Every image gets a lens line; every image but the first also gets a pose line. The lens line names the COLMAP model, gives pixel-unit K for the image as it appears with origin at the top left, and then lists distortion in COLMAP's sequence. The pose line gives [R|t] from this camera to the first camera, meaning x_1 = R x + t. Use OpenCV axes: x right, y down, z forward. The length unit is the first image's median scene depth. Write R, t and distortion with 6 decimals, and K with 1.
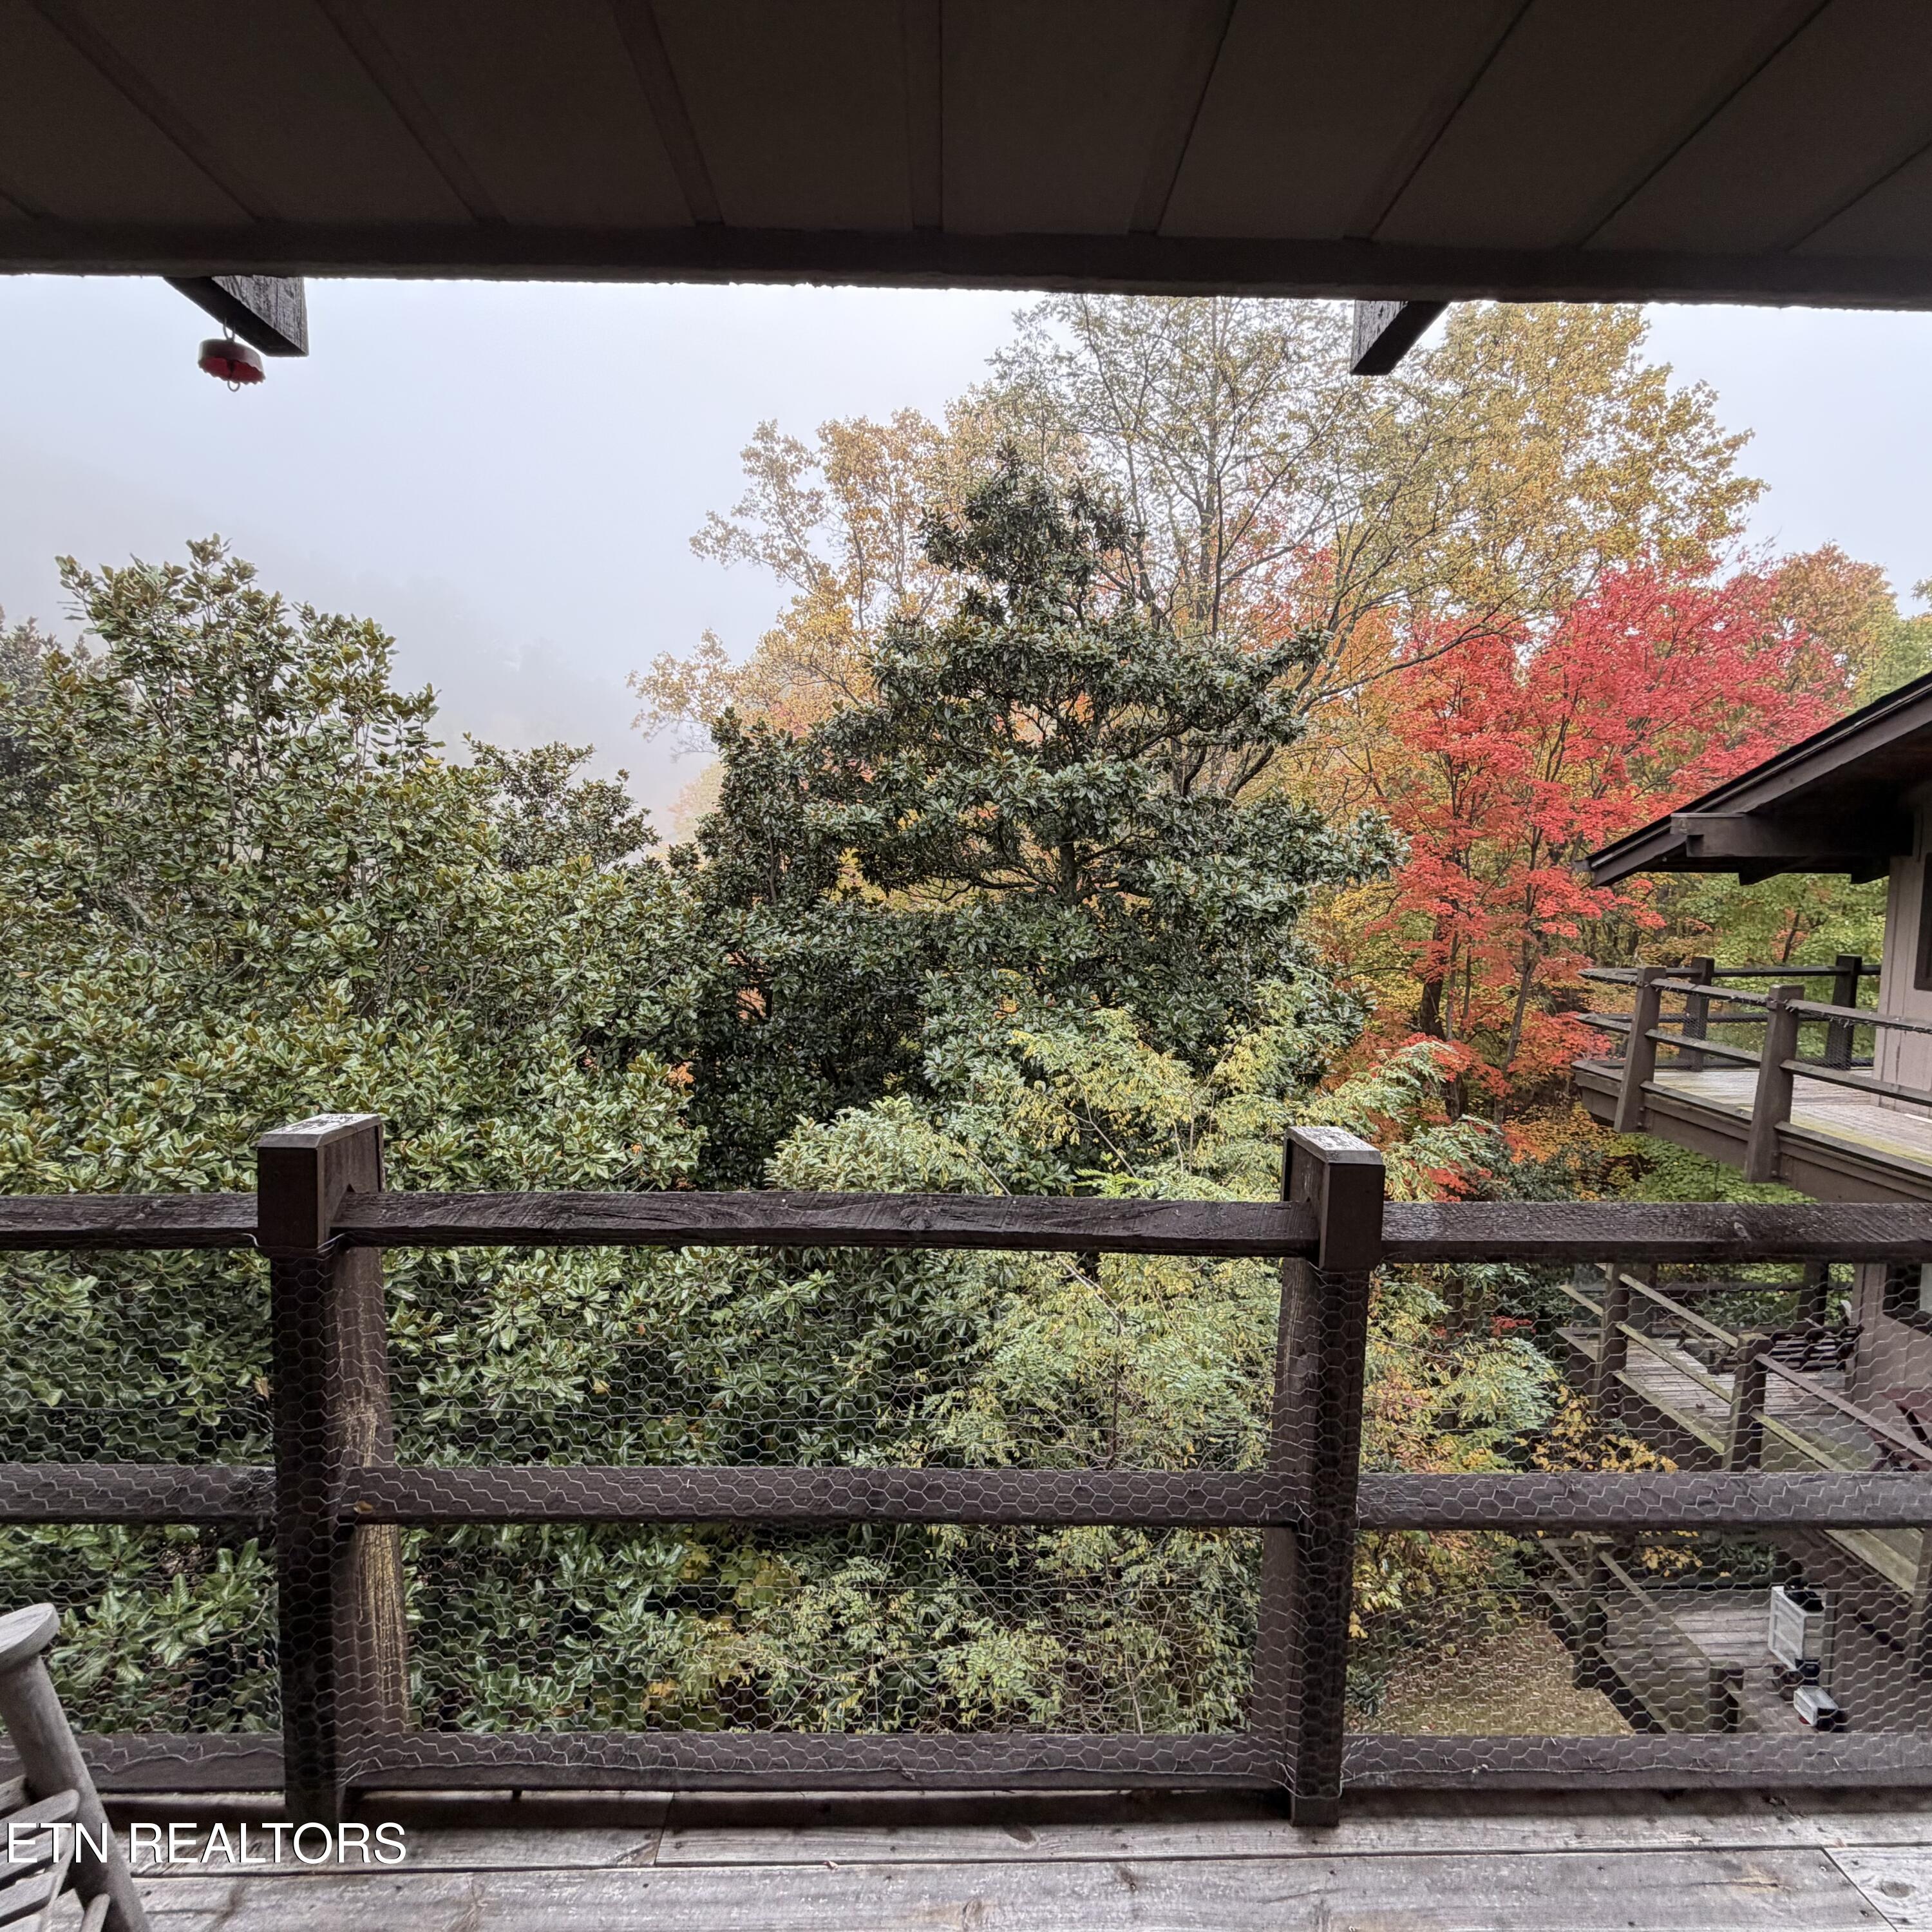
lens RADIAL K [[1029.7, 0, 960.4], [0, 1029.7, 981.0], [0, 0, 1]] dist [-0.001092, -0.000064]
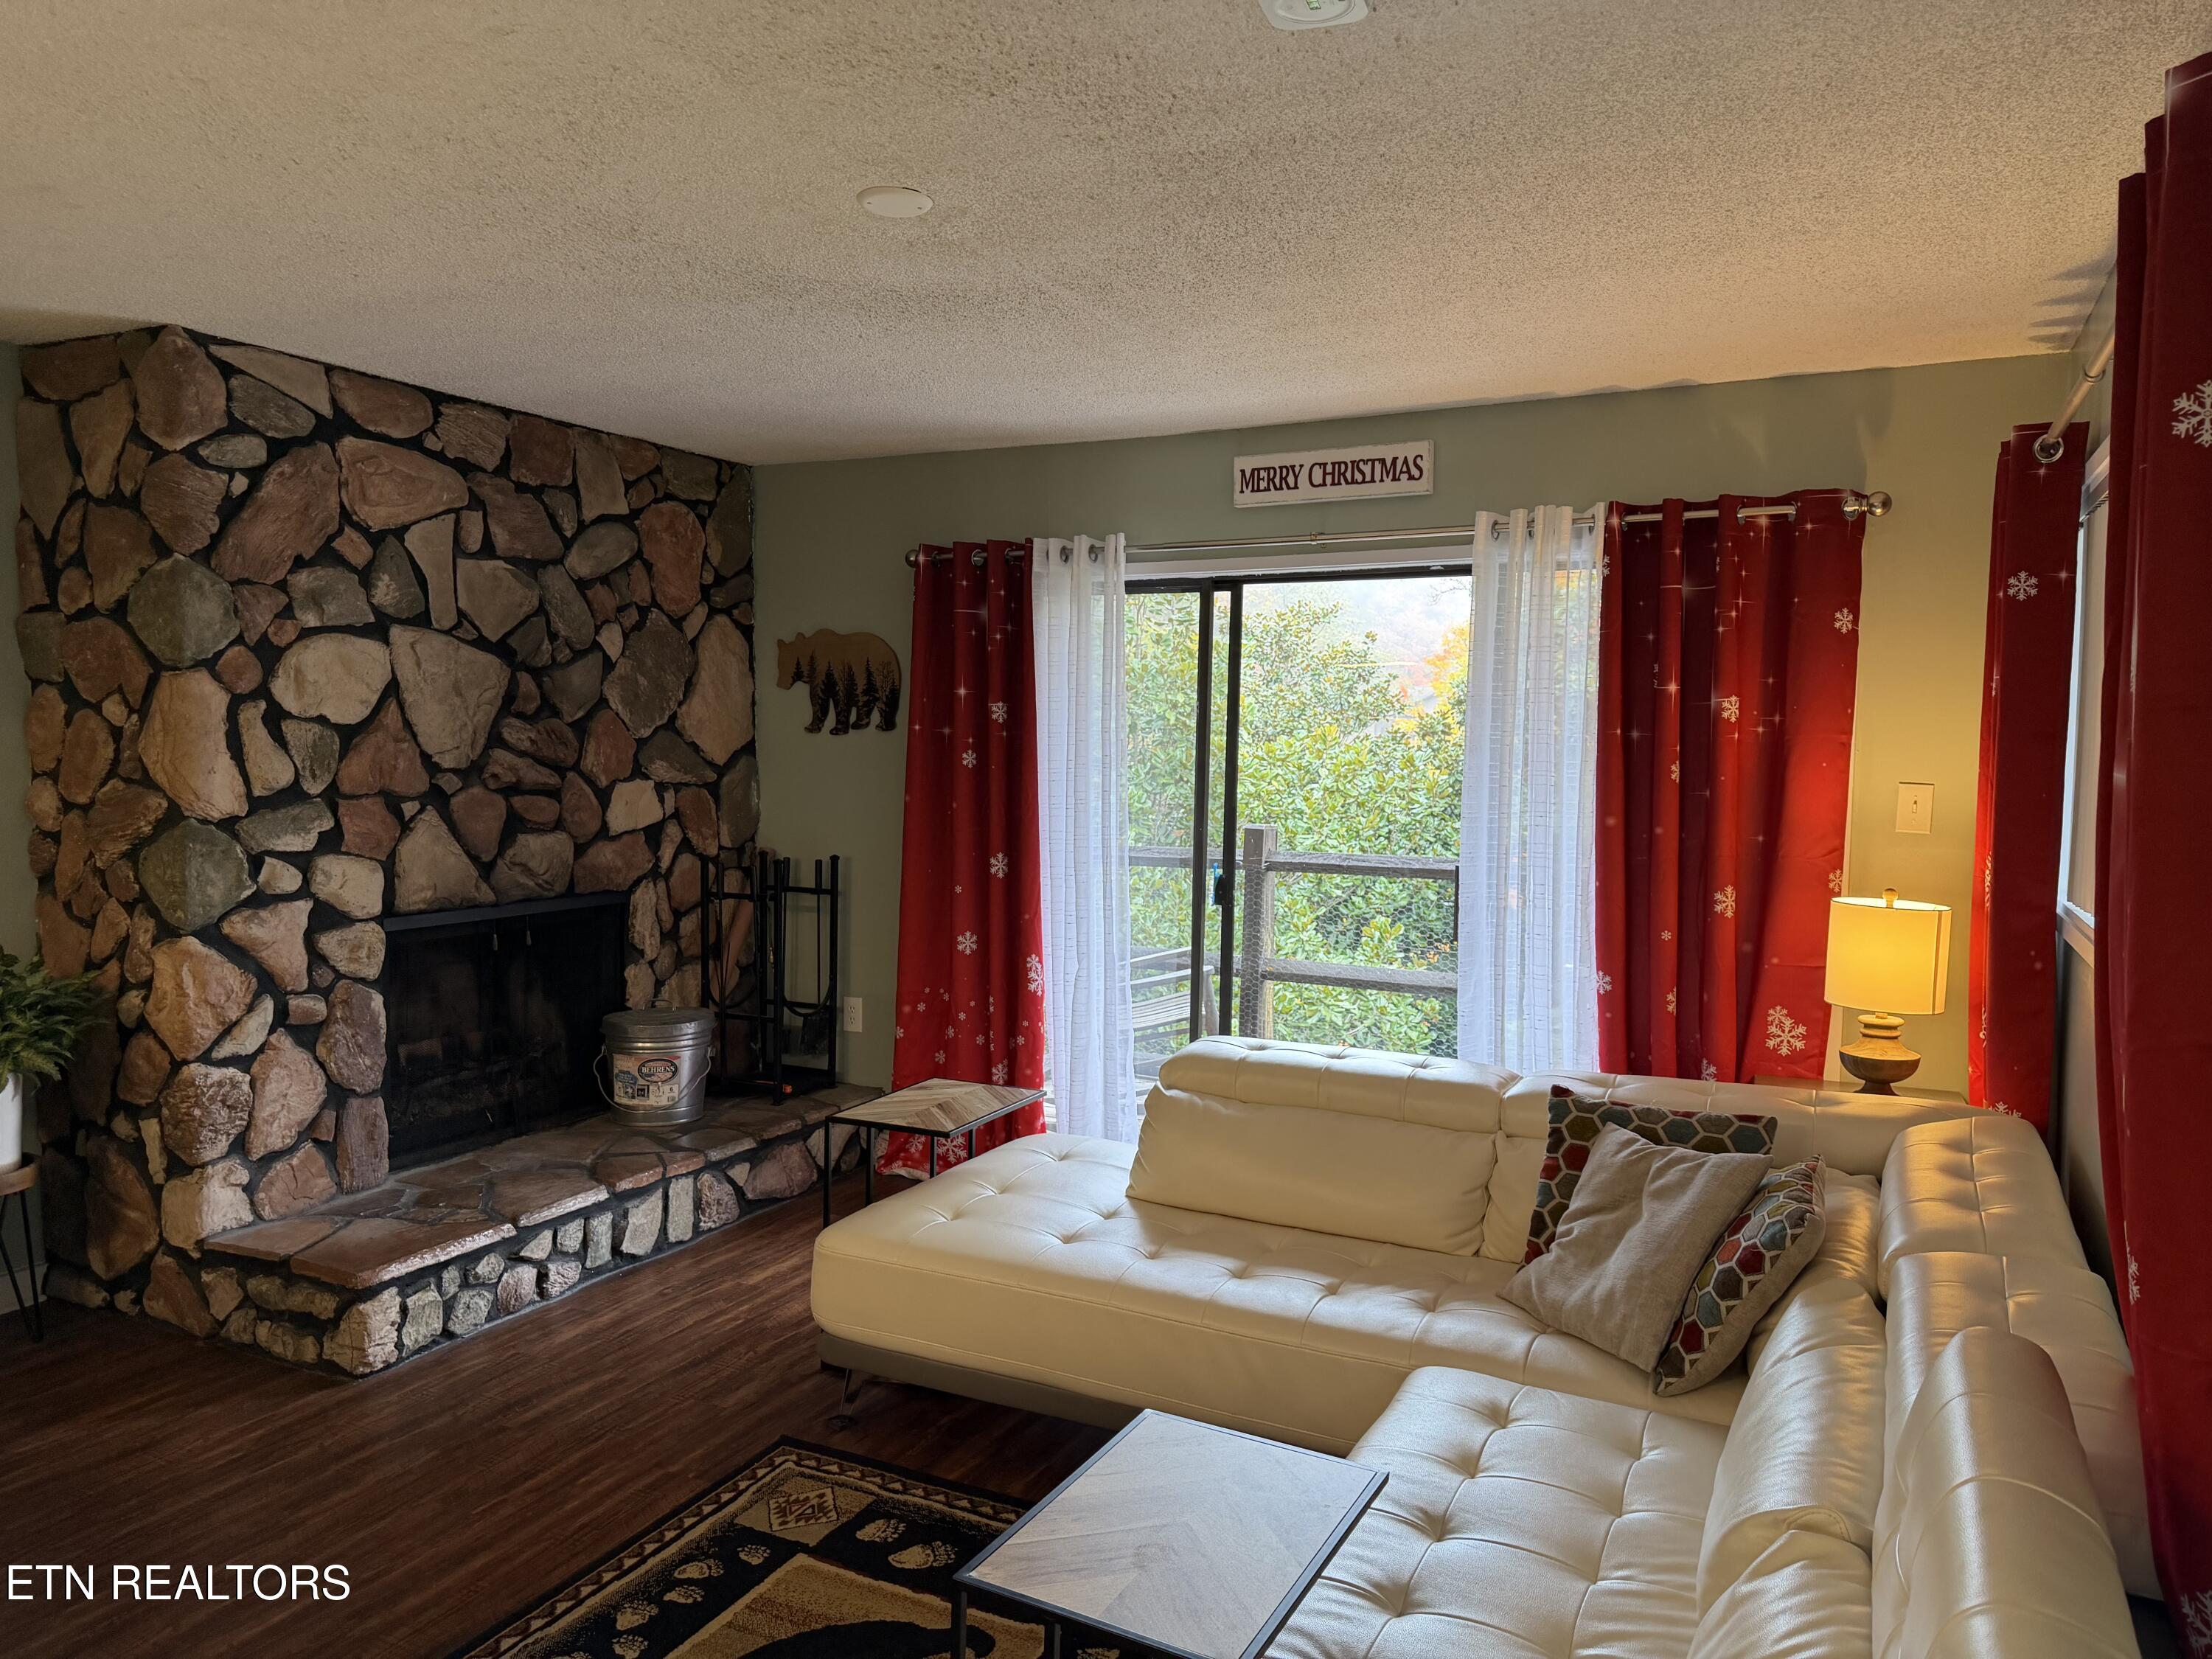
lens RADIAL K [[1566.3, 0, 1095.0], [0, 1566.3, 828.7], [0, 0, 1]] dist [0.005449, 0.000149]
pose [[0.885661, 0.026272, -0.463588, 0.121813], [-0.052297, 0.997689, -0.043371, 0.048333], [0.461378, 0.062656, 0.884989, -0.385259]]
